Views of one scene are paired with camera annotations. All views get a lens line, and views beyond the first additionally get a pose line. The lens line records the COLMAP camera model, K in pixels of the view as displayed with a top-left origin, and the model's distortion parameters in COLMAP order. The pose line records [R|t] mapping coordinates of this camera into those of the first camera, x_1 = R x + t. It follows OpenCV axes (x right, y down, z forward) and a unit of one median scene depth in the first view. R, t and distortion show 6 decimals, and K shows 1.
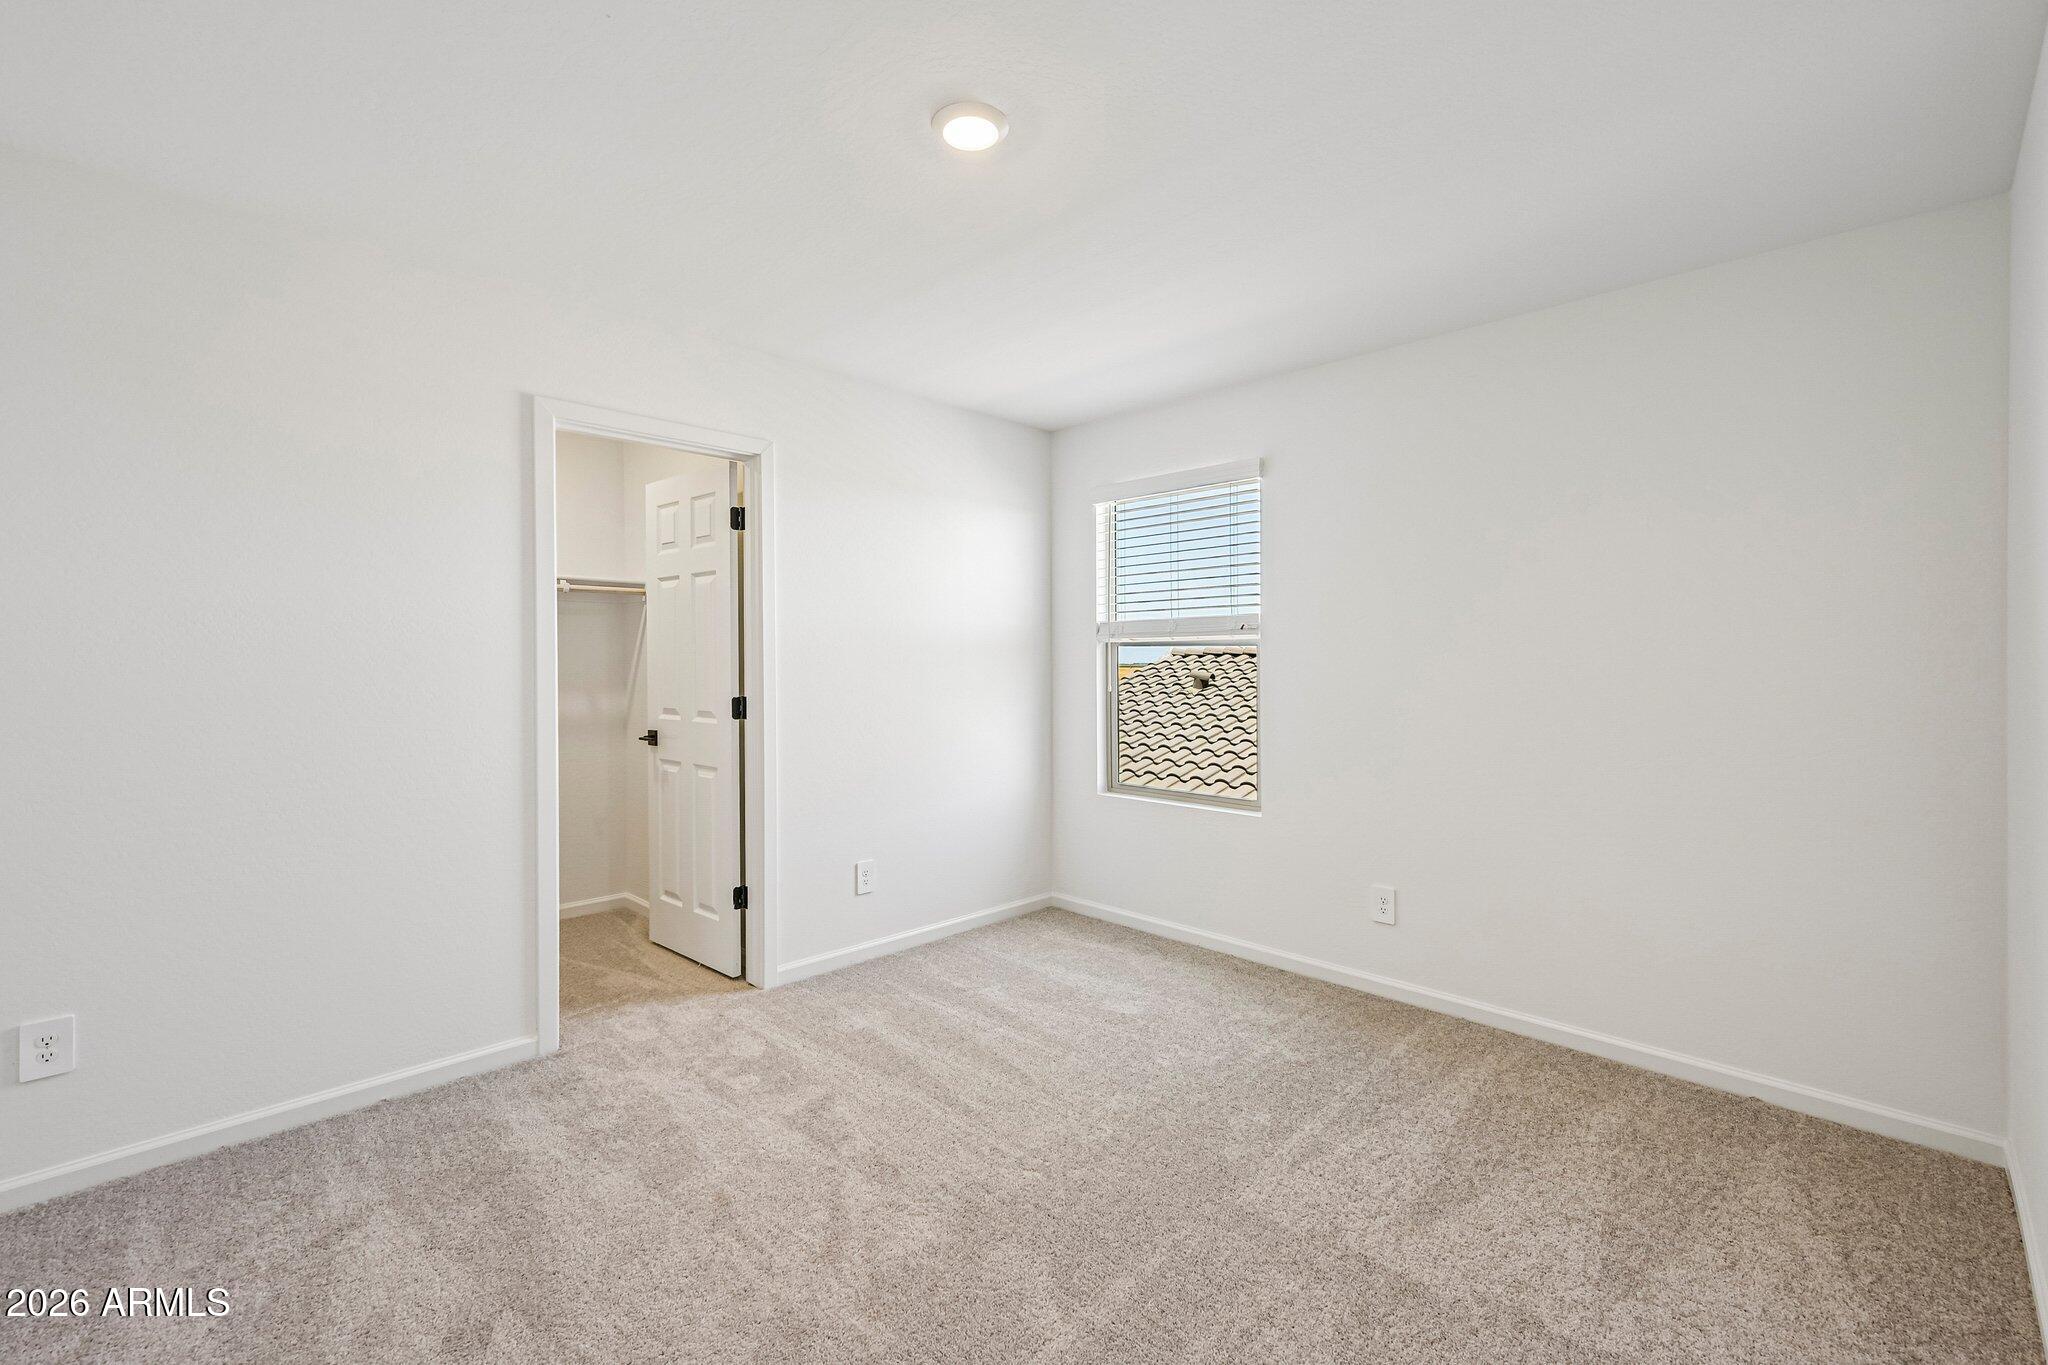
lens RADIAL K [[922.3, 0, 1036.5], [0, 922.3, 677.4], [0, 0, 1]] dist [0.011754, 0.000977]
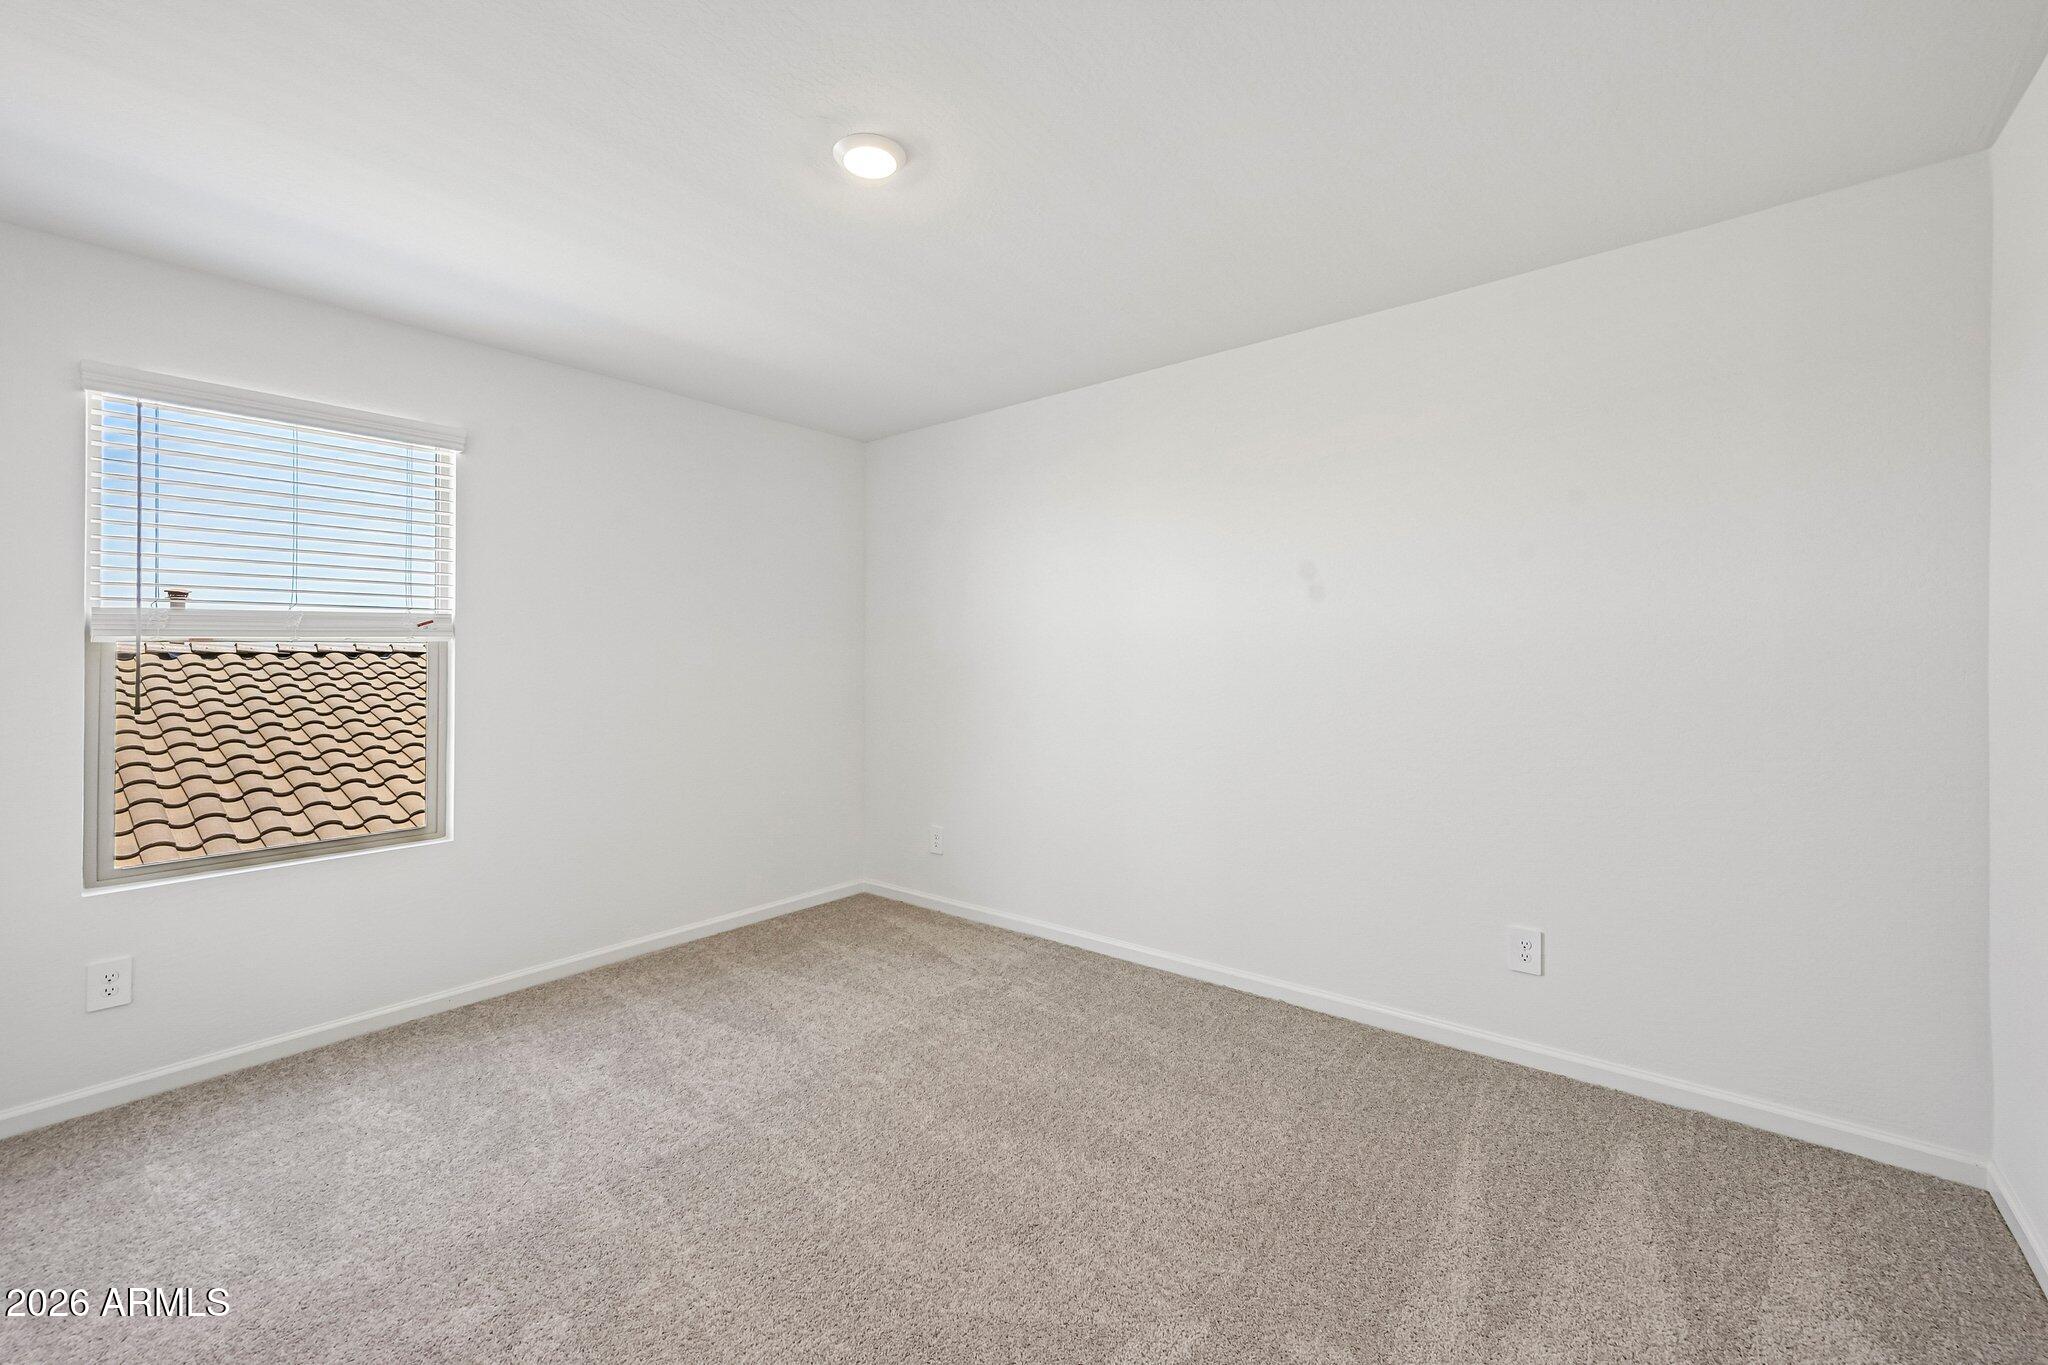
lens RADIAL K [[829.7, 0, 1027.7], [0, 829.7, 679.0], [0, 0, 1]] dist [0.004133, -0.000244]
pose [[-0.155662, -0.022455, 0.987555, -0.539504], [0.019697, 0.999472, 0.025831, -0.010087], [-0.987614, 0.023472, -0.155137, 0.514280]]
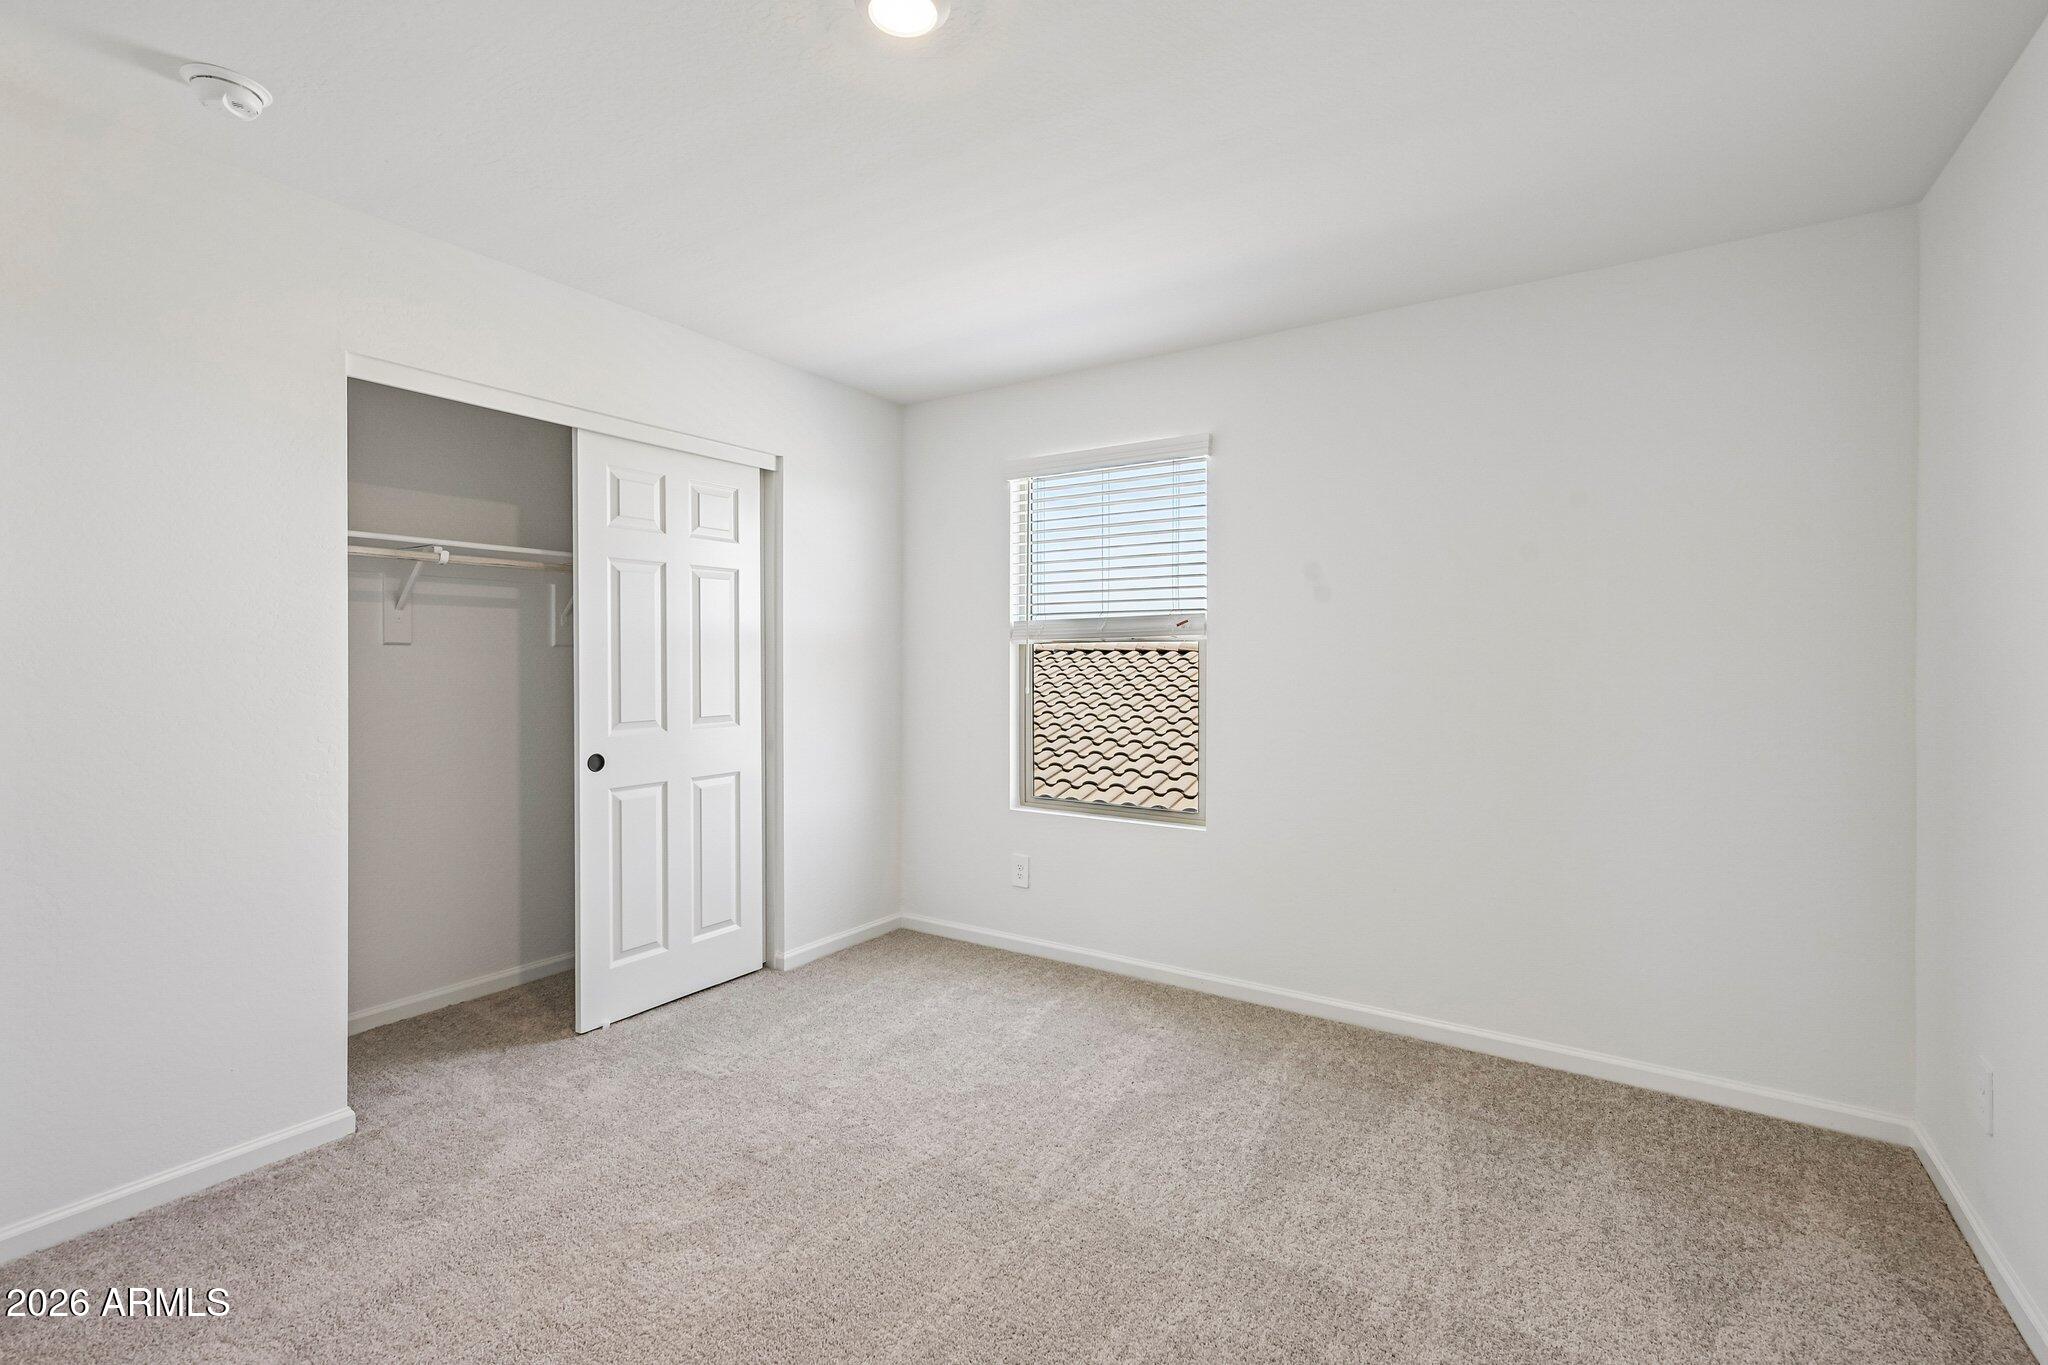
lens RADIAL K [[934.3, 0, 1040.6], [0, 934.3, 659.5], [0, 0, 1]] dist [0.007931, -0.001389]
pose [[0.971675, 0.002138, 0.236310, -0.117143], [0.001216, 0.999901, -0.014047, -0.003721], [-0.236317, 0.013937, 0.971576, 0.129684]]
